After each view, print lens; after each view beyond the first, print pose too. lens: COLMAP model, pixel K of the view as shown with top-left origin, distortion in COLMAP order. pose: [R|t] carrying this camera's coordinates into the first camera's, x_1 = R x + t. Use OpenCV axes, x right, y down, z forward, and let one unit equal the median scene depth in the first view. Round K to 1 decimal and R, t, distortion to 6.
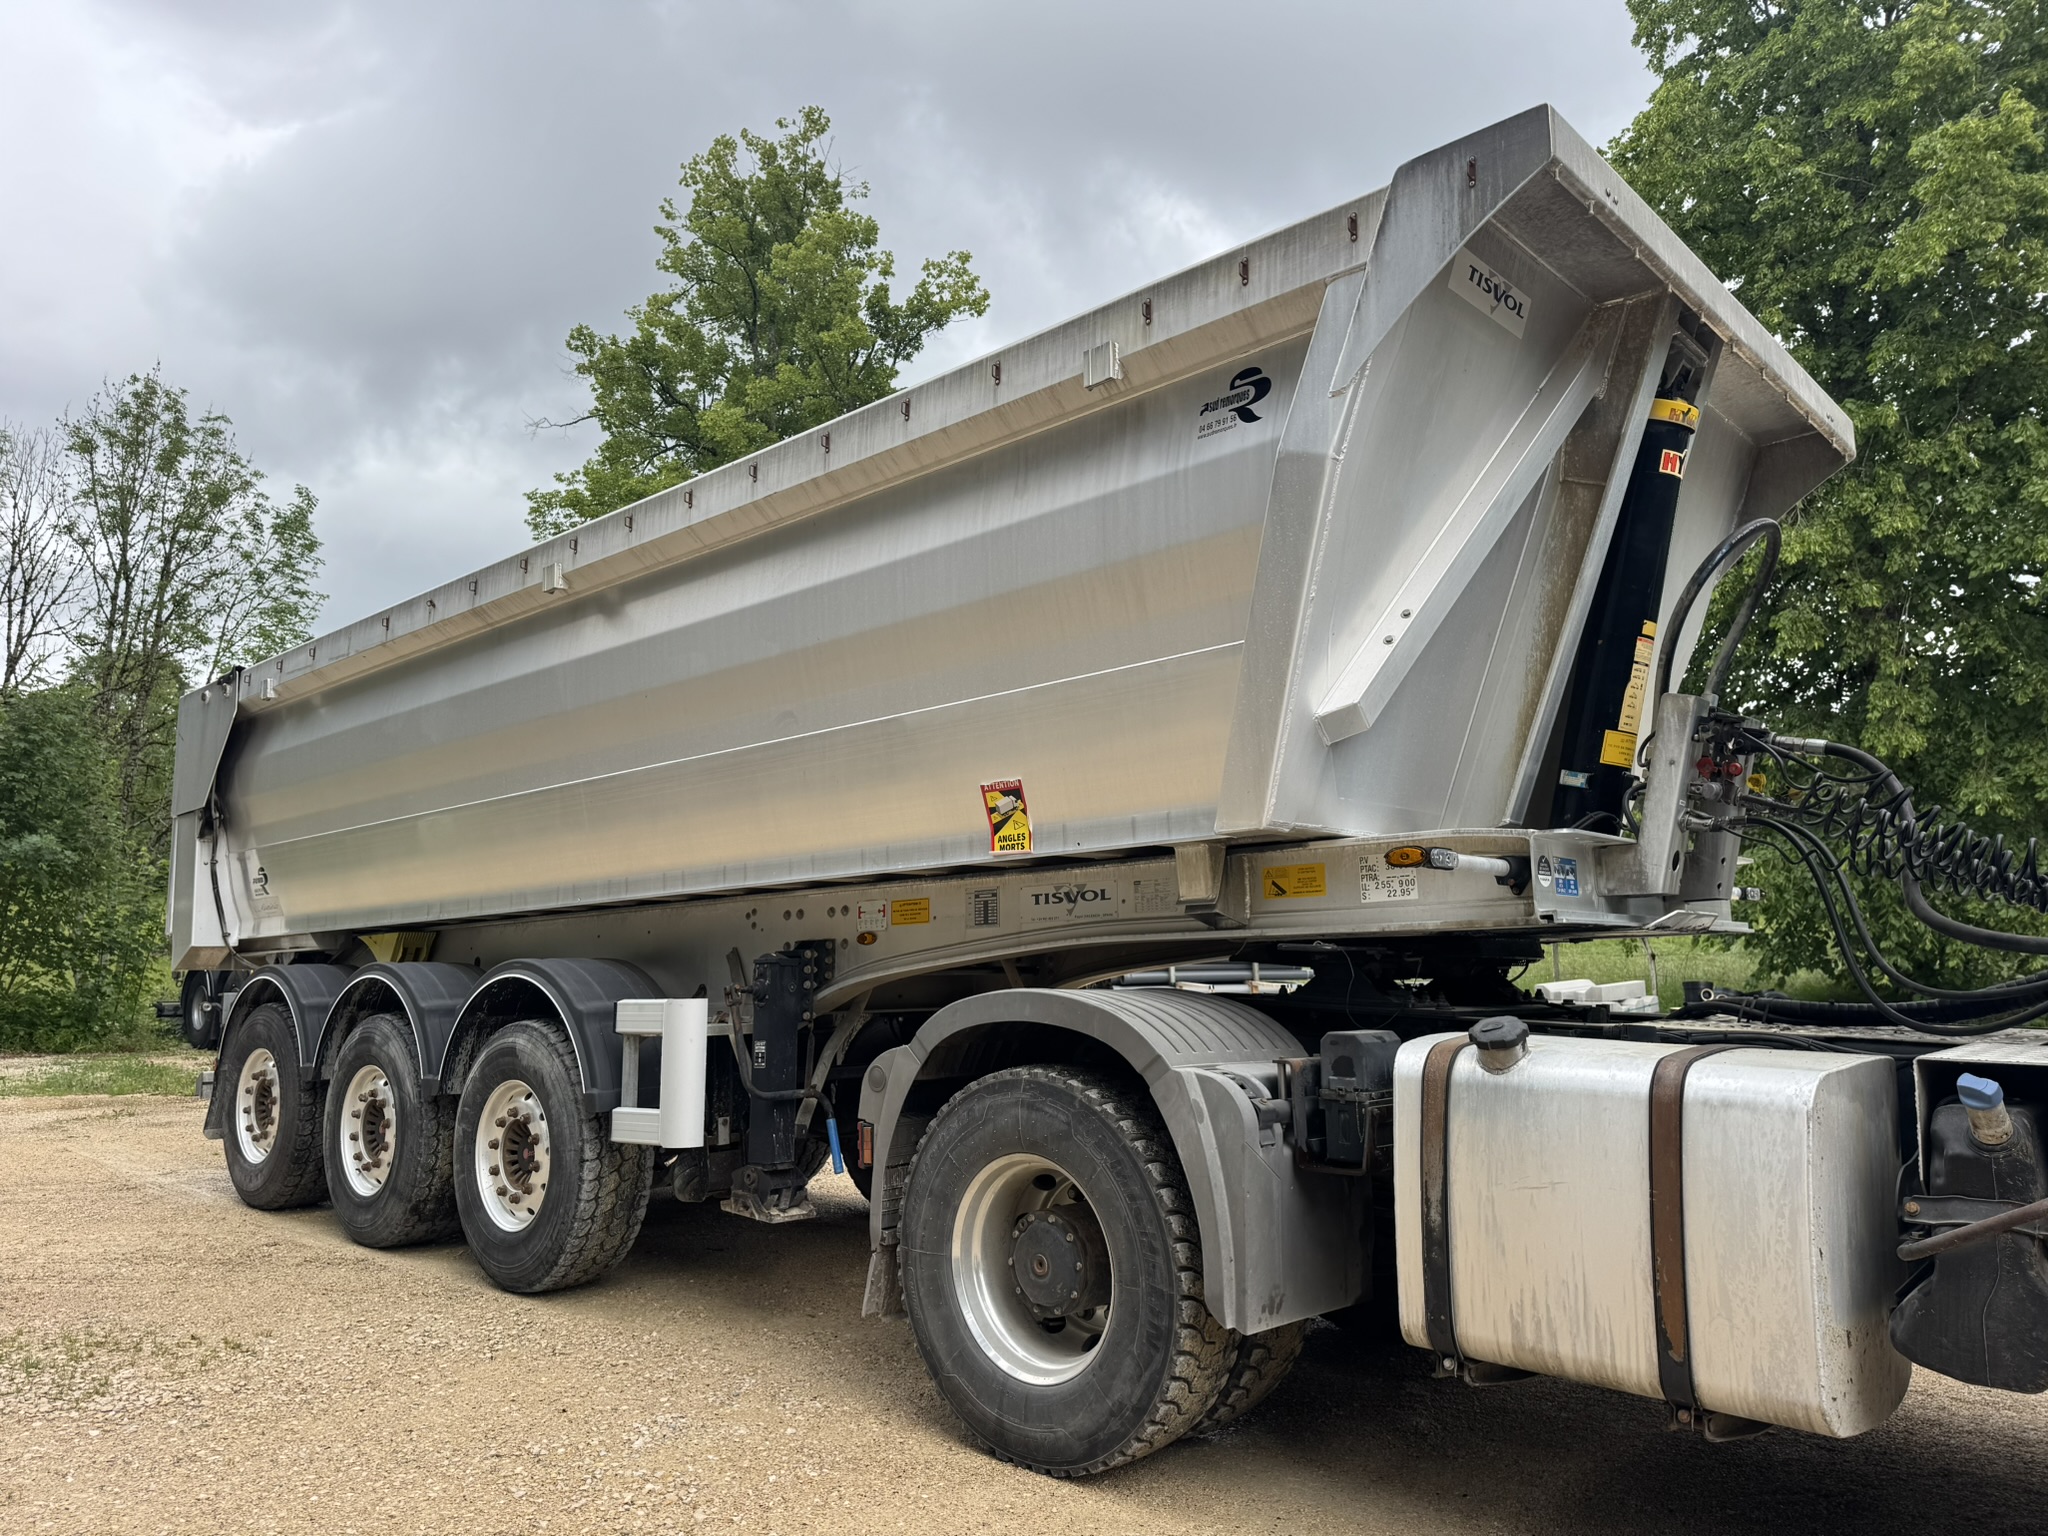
lens RADIAL K [[1436.6, 0, 962.8], [0, 1436.6, 774.1], [0, 0, 1]] dist [0.010205, -0.008489]
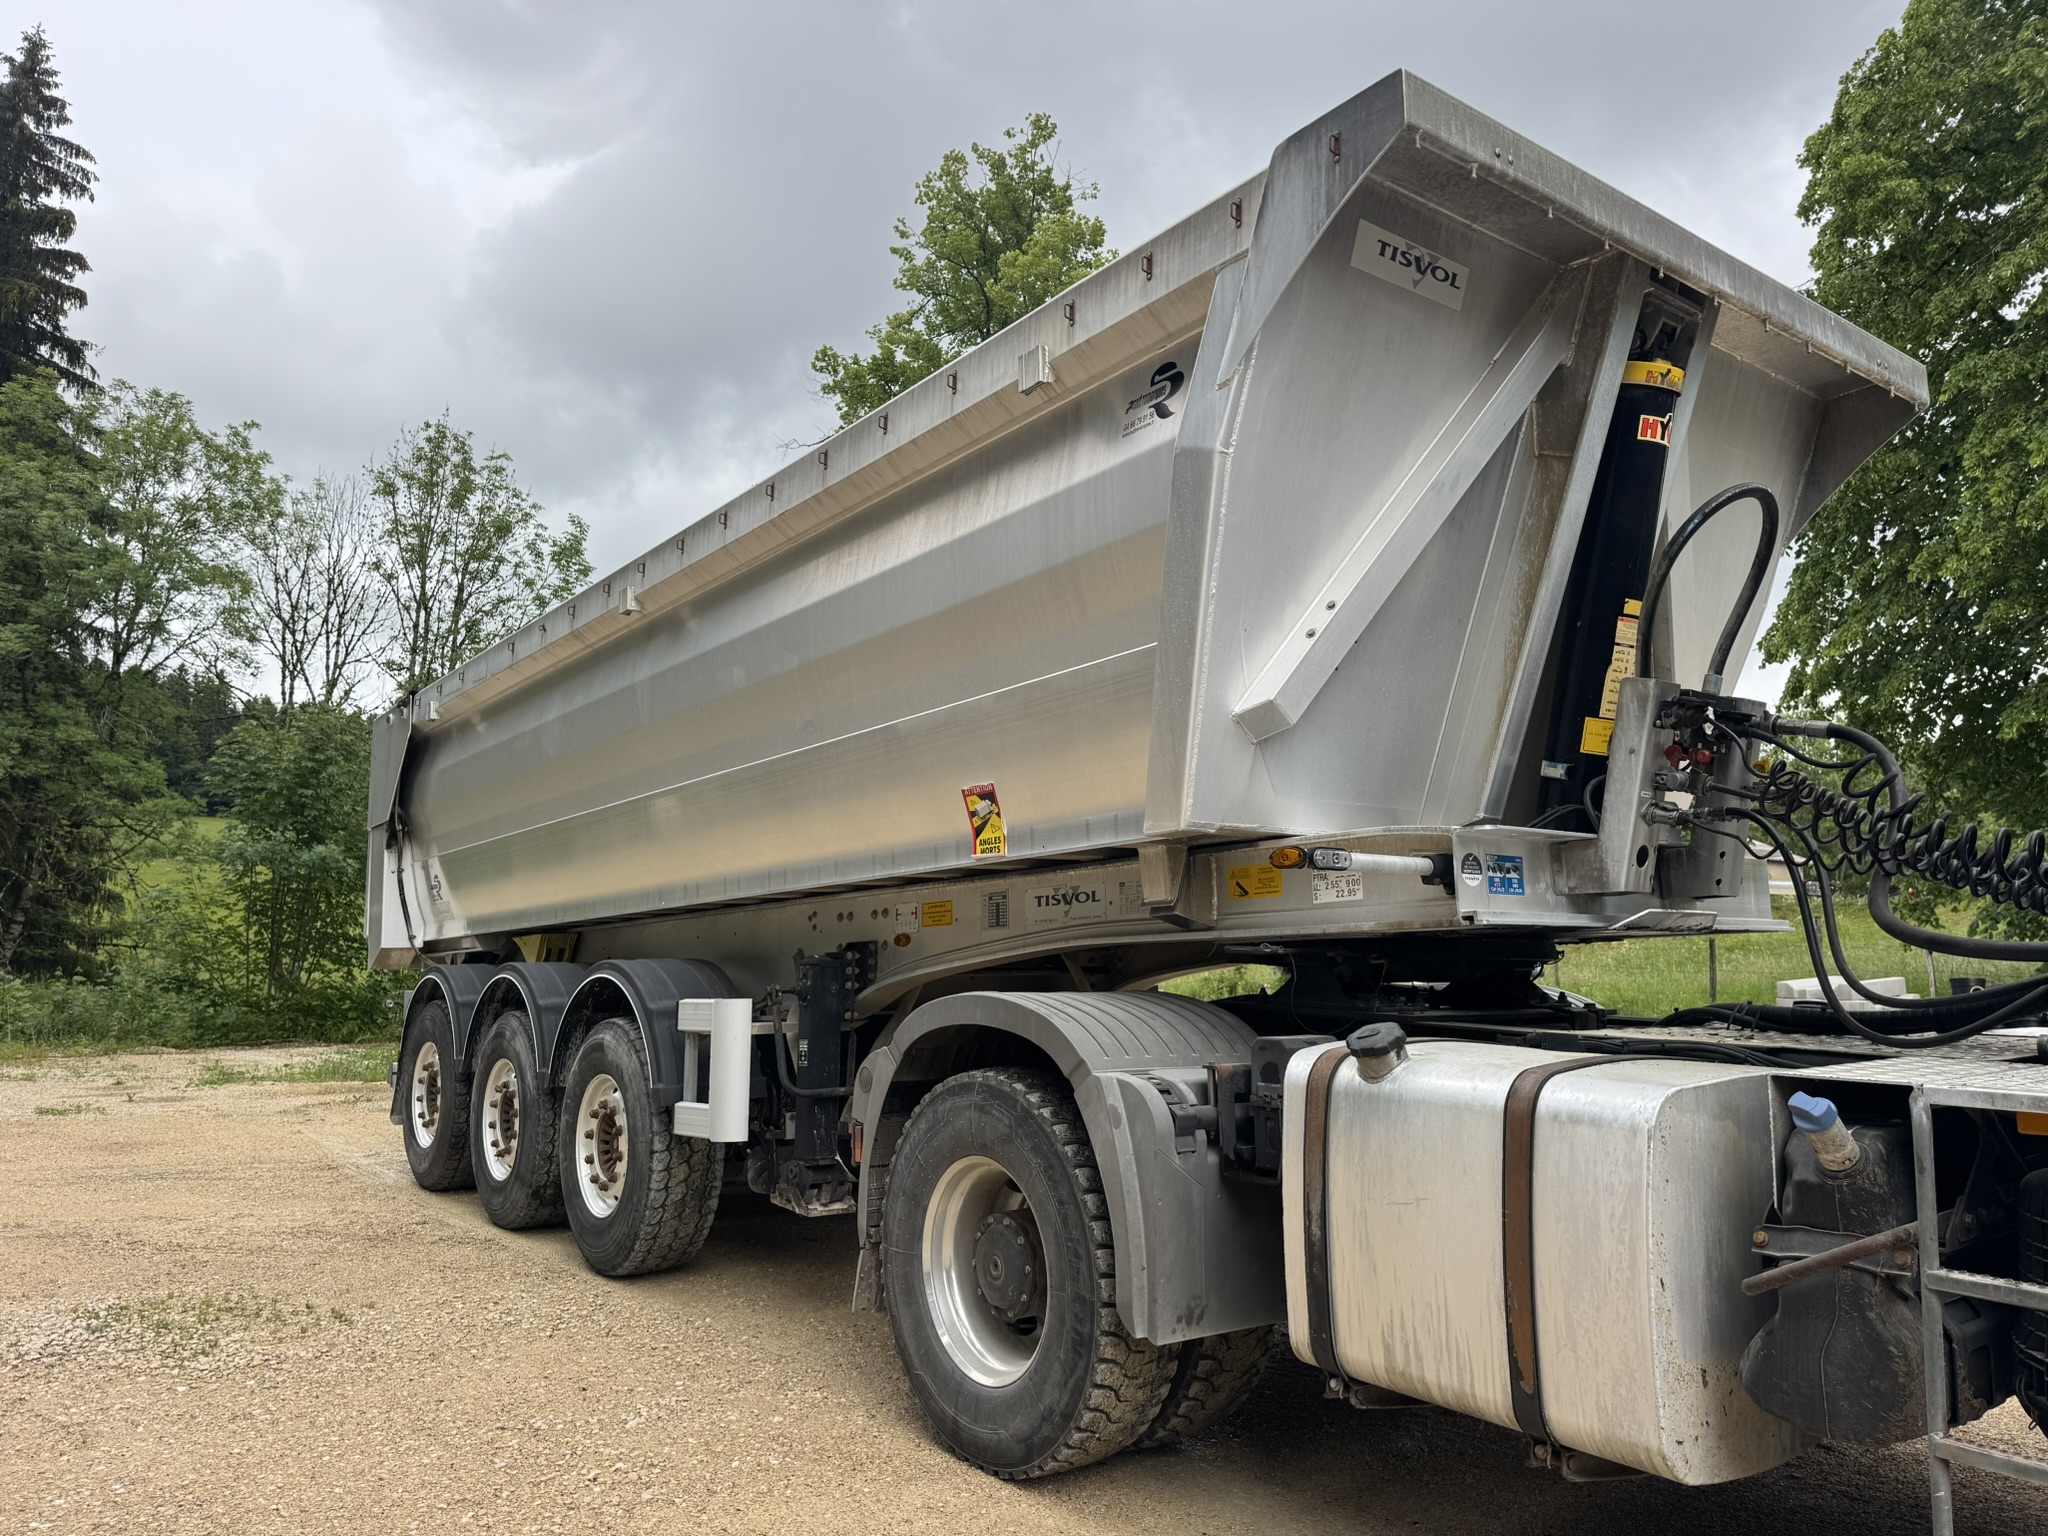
lens RADIAL K [[1428.2, 0, 1026.7], [0, 1428.2, 766.1], [0, 0, 1]] dist [0.021458, -0.020299]
pose [[0.985487, -0.024828, -0.167923, 0.244451], [0.024591, 0.999691, -0.003494, -0.004510], [0.167958, -0.000686, 0.985794, 0.015893]]
